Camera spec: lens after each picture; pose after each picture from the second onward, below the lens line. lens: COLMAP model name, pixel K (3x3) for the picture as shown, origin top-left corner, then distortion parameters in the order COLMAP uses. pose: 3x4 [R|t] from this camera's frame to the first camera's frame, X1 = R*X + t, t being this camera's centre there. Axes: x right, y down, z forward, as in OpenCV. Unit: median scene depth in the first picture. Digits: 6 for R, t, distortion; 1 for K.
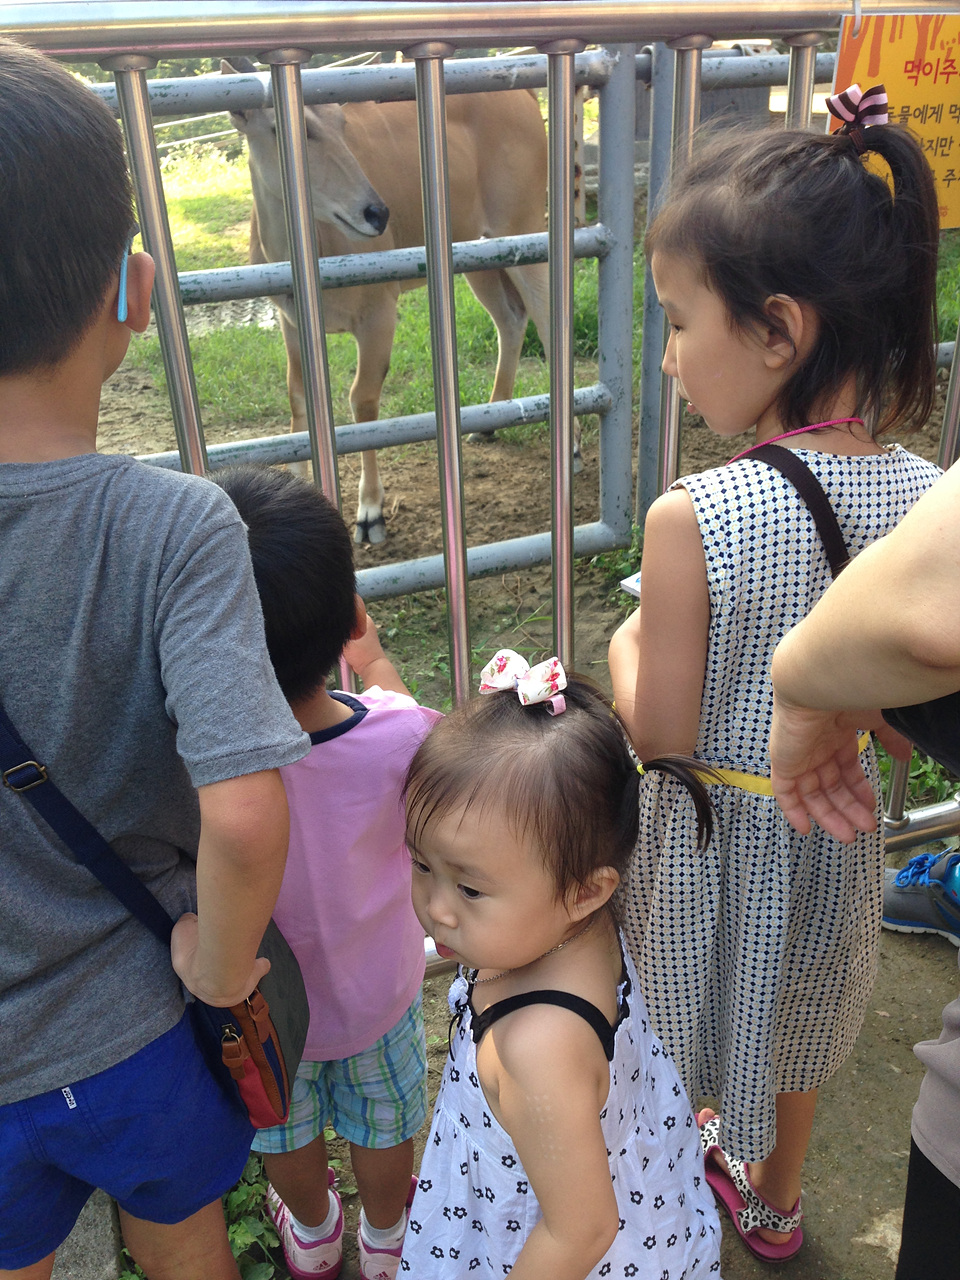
lens RADIAL K [[1201.6, 0, 476.4], [0, 1201.6, 639.4], [0, 0, 1]] dist [0.067752, 0.000000]
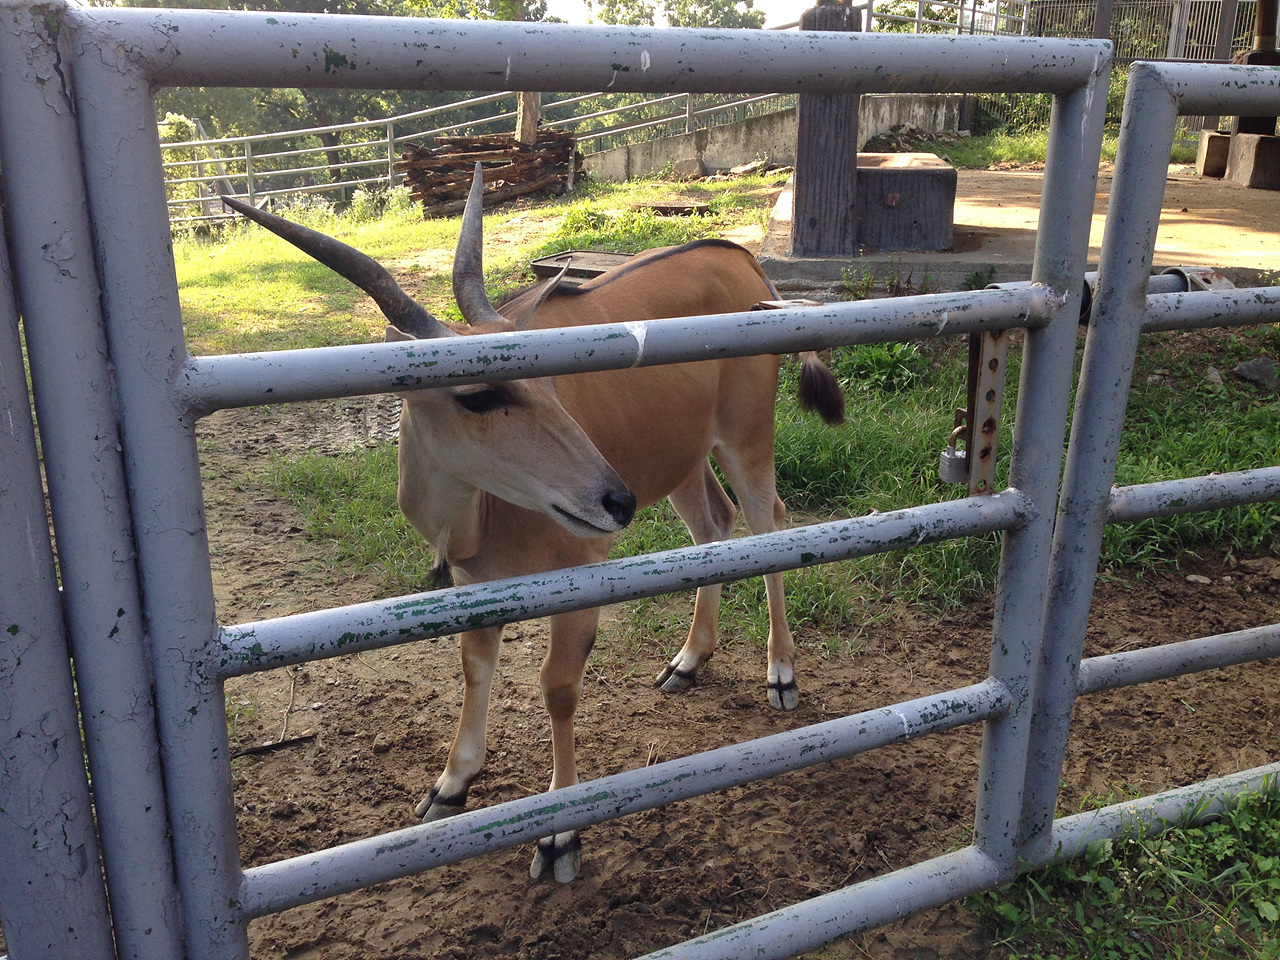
lens RADIAL K [[1201.6, 0, 639.2], [0, 1201.6, 481.7], [0, 0, 1]] dist [0.067752, 0.000000]
pose [[0.996315, 0.036714, 0.077517, -0.185707], [-0.024533, 0.987983, -0.152603, -0.220202], [-0.082188, 0.150139, 0.985243, 0.265990]]
